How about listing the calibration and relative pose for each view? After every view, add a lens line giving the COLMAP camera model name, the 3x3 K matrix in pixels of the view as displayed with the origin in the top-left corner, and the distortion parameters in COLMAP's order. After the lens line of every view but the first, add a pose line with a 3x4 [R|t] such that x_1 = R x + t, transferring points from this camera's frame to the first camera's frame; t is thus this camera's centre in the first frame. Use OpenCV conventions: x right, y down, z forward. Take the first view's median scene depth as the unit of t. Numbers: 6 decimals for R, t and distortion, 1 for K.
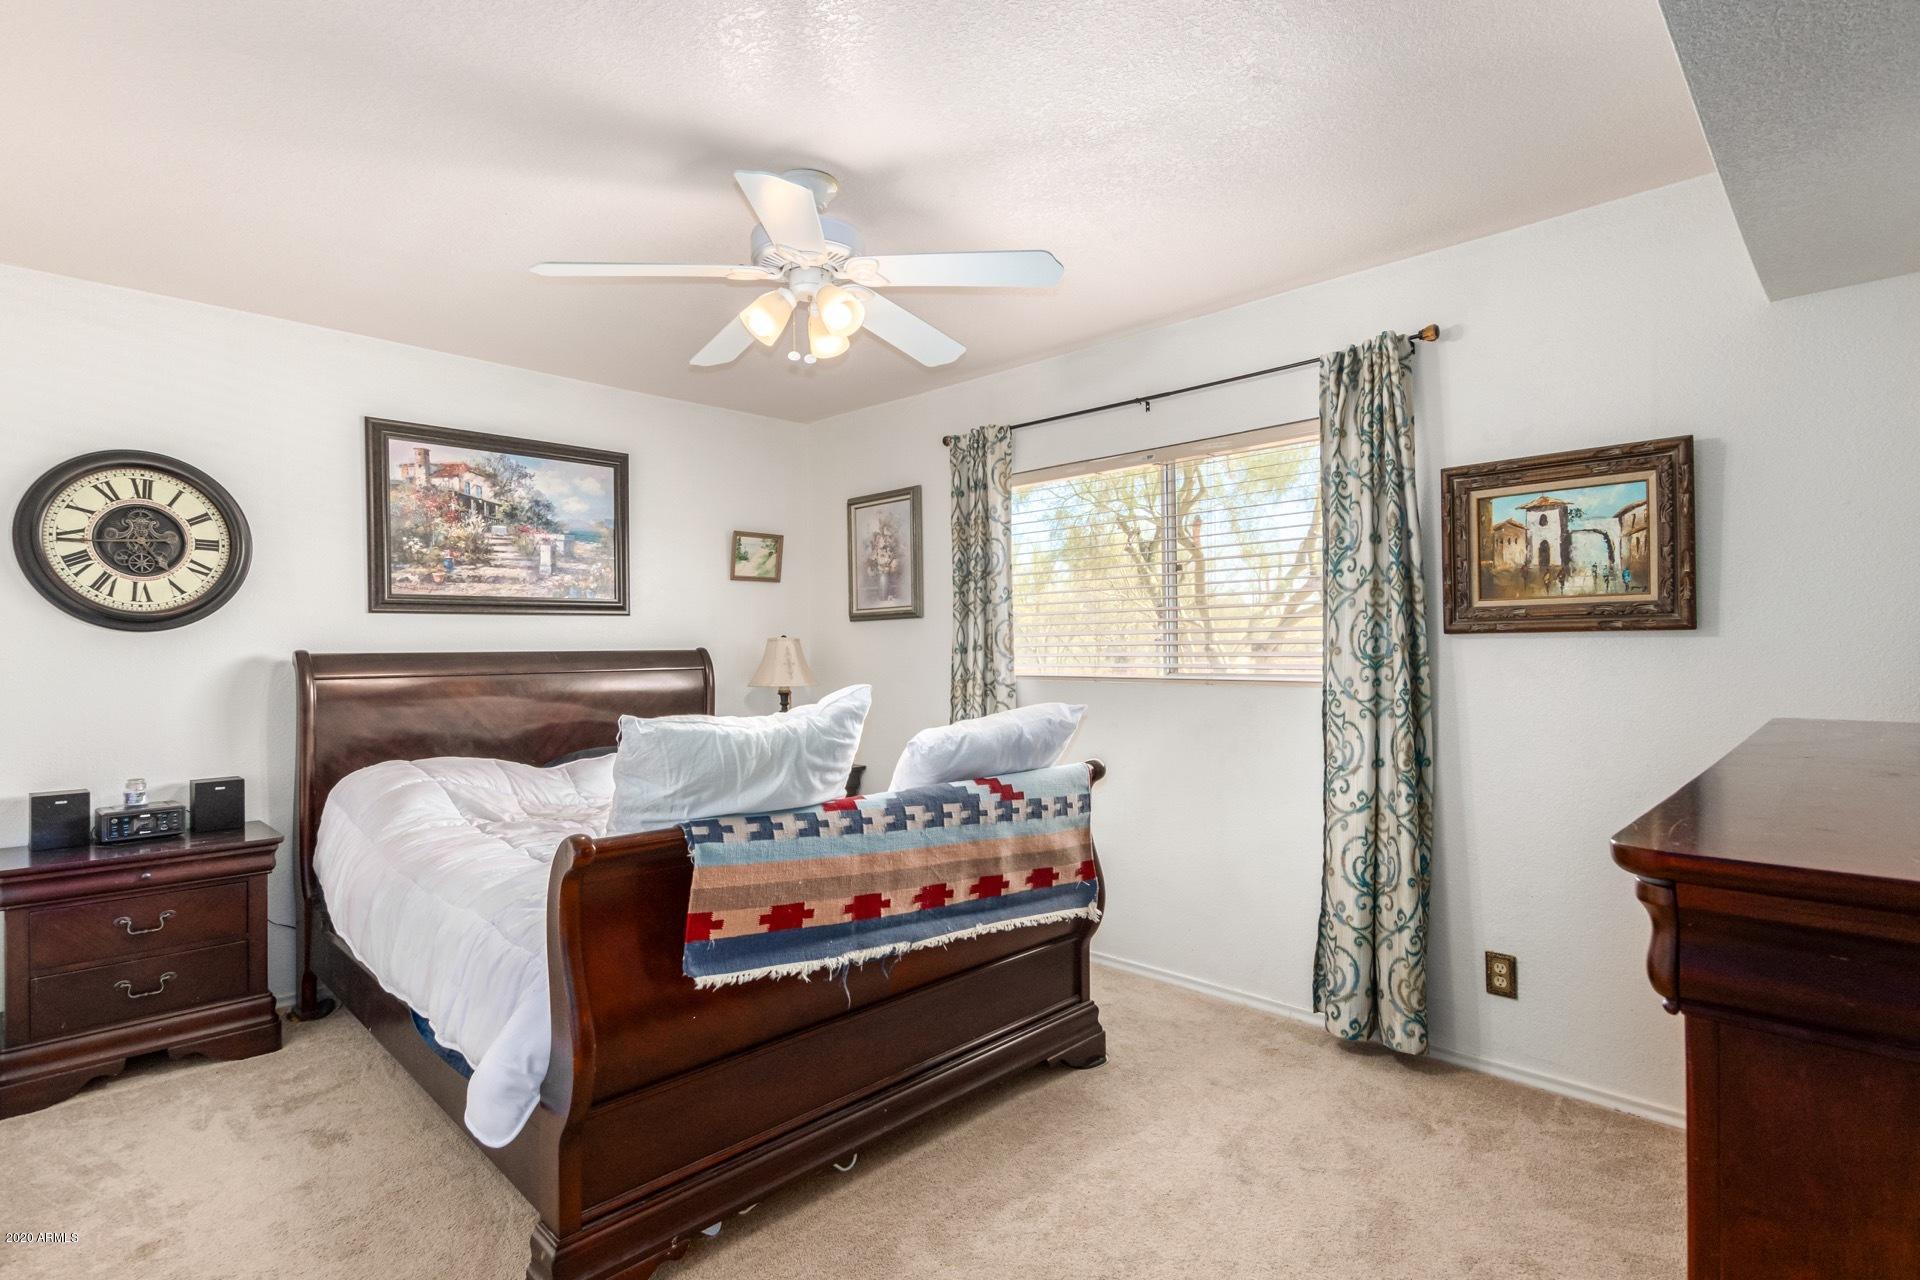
lens RADIAL K [[946.7, 0, 947.7], [0, 946.7, 638.1], [0, 0, 1]] dist [0.014493, -0.002289]
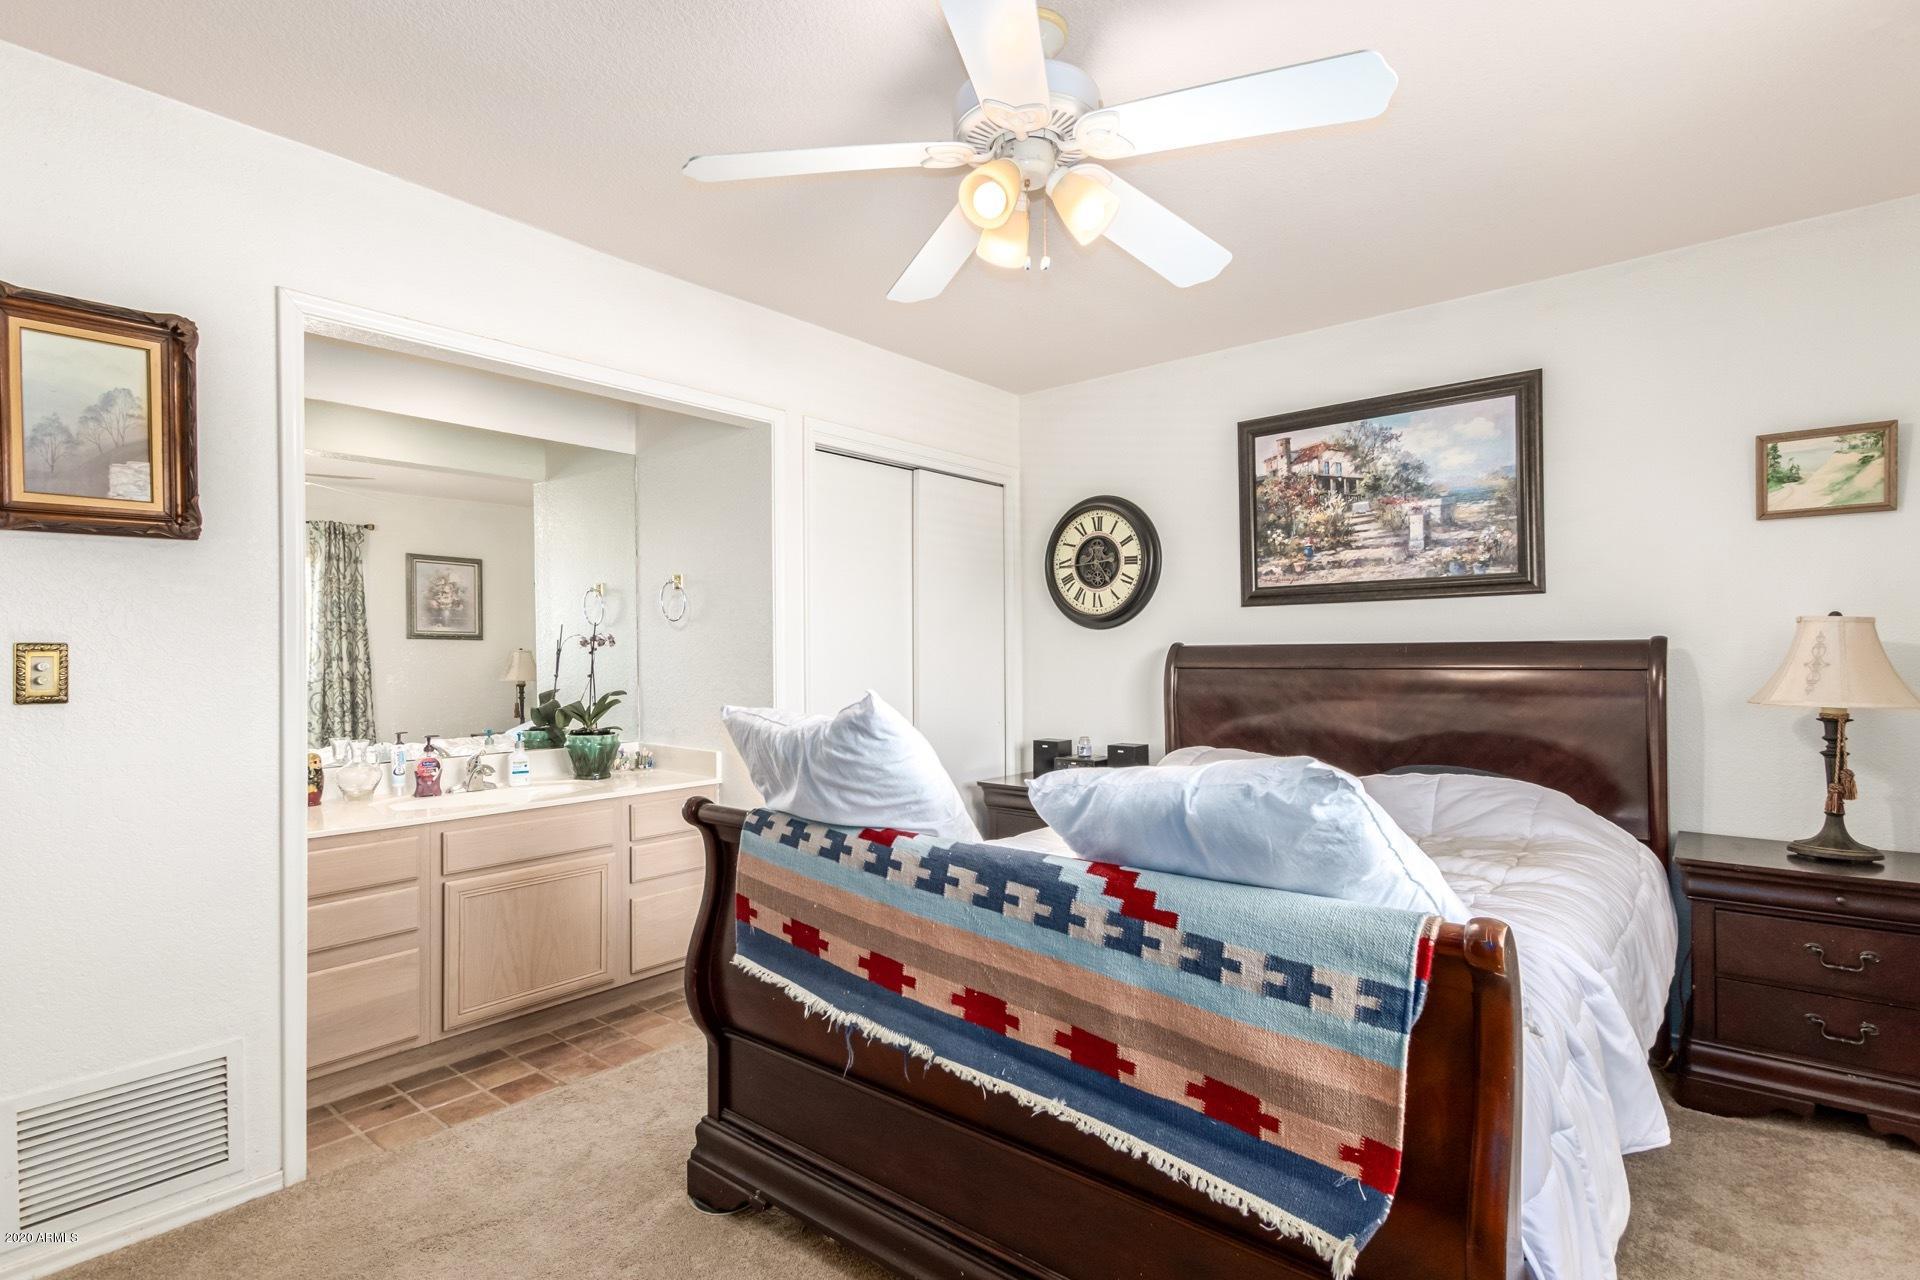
lens RADIAL K [[946.7, 0, 949.4], [0, 946.7, 639.8], [0, 0, 1]] dist [0.014493, -0.002289]
pose [[0.092621, -0.003762, -0.995694, 0.467636], [0.019293, 0.999812, -0.001983, 0.006583], [0.995515, -0.019026, 0.092676, 0.653651]]
